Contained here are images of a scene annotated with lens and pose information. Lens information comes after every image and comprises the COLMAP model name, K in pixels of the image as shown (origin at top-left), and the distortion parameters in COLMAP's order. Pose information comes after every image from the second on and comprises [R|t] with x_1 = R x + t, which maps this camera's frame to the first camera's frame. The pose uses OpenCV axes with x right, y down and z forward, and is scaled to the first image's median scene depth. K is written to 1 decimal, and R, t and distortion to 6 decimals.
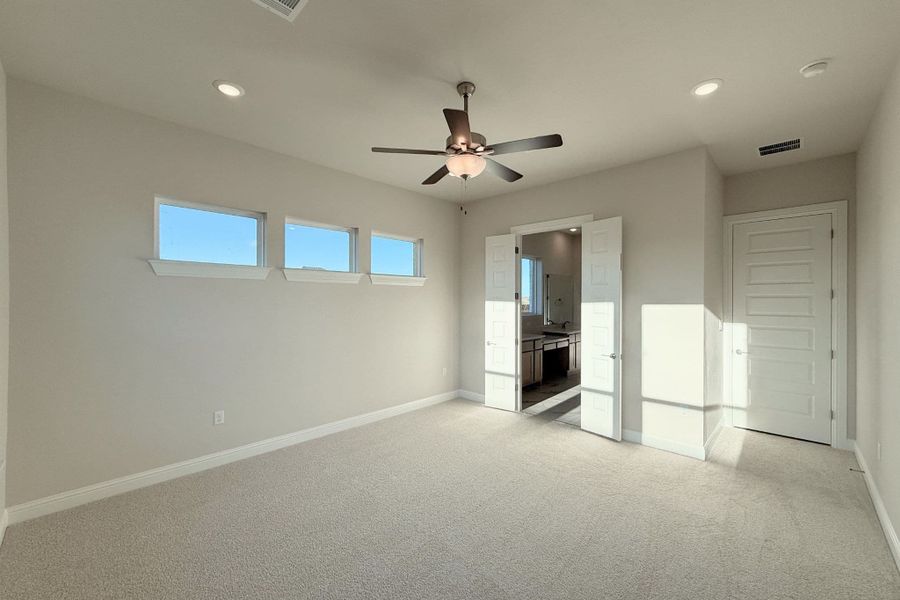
lens RADIAL K [[361.4, 0, 449.8], [0, 361.4, 299.2], [0, 0, 1]] dist [0.000684, -0.000230]
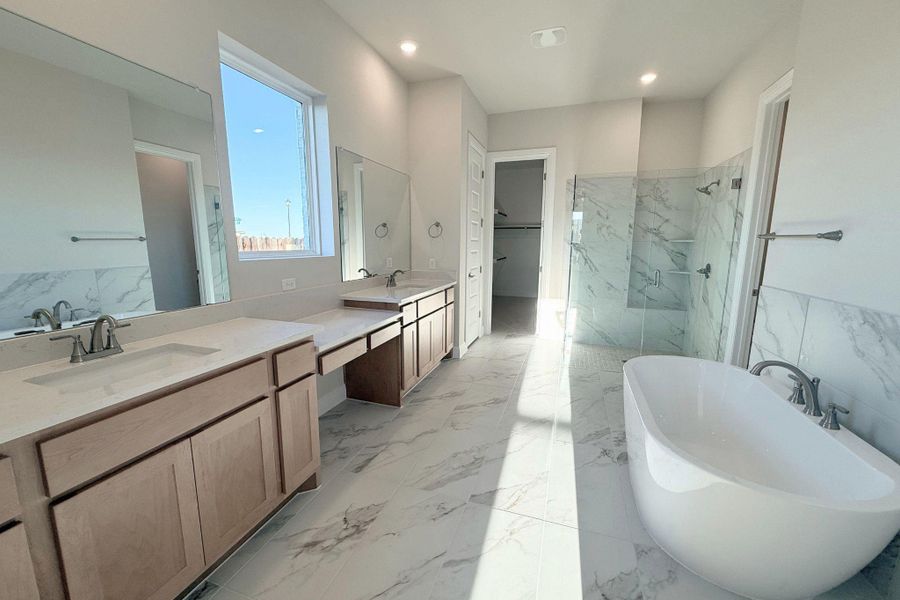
lens RADIAL K [[361.4, 0, 448.5], [0, 361.4, 299.6], [0, 0, 1]] dist [0.000684, -0.000230]
pose [[0.905183, -0.061163, 0.420599, 0.205944], [-0.008159, 0.986908, 0.161075, 0.025868], [-0.424945, -0.149234, 0.892833, 0.615140]]
